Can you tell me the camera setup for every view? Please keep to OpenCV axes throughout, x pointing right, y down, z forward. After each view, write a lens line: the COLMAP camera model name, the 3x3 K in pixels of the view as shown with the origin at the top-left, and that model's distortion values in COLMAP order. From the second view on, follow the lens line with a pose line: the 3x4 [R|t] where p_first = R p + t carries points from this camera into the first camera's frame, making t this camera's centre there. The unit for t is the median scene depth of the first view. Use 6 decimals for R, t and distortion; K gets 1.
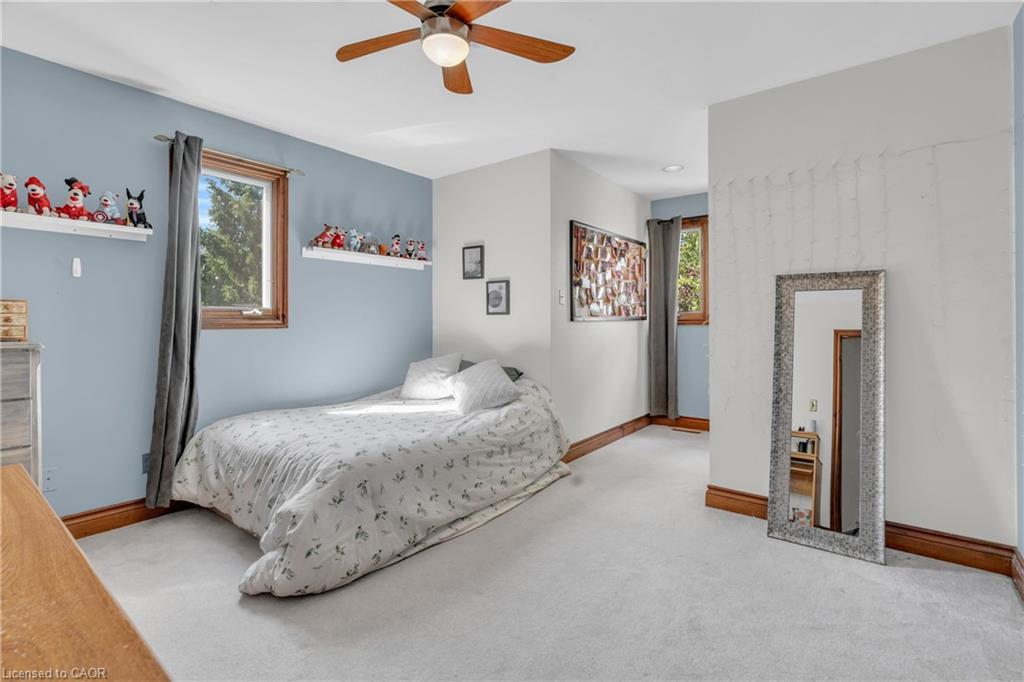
lens RADIAL K [[466.9, 0, 510.8], [0, 466.9, 320.1], [0, 0, 1]] dist [0.000315, 0.000122]
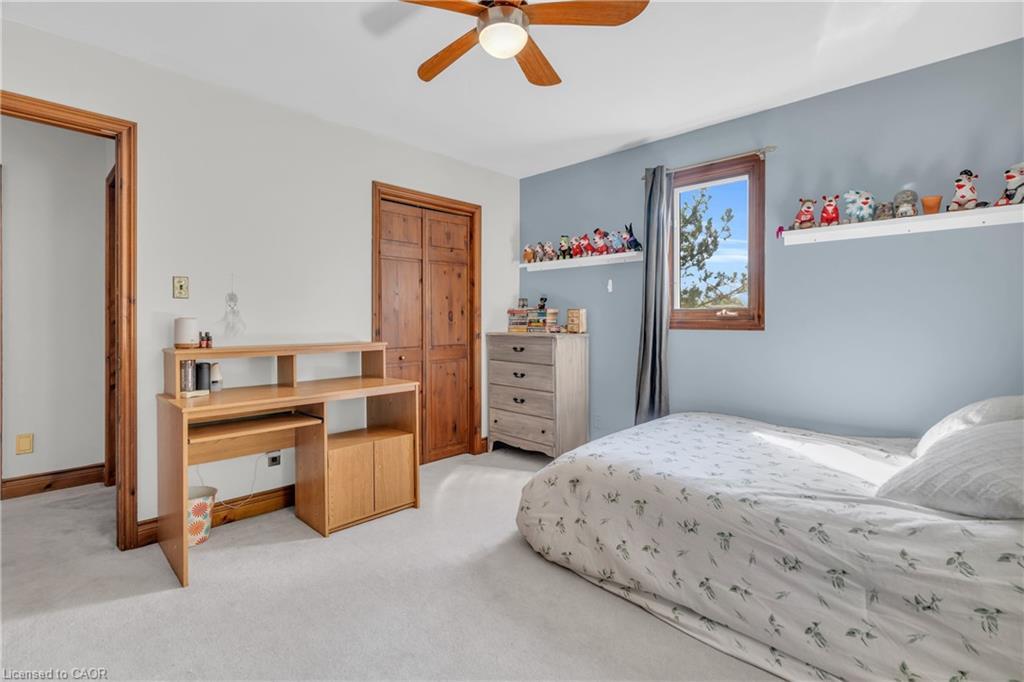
lens RADIAL K [[482.4, 0, 510.5], [0, 482.4, 322.3], [0, 0, 1]] dist [-0.000130, -0.000072]
pose [[-0.102274, 0.002140, -0.994754, 0.600743], [-0.001409, 0.999996, 0.002296, 0.000927], [0.994755, 0.001636, -0.102270, 0.782174]]
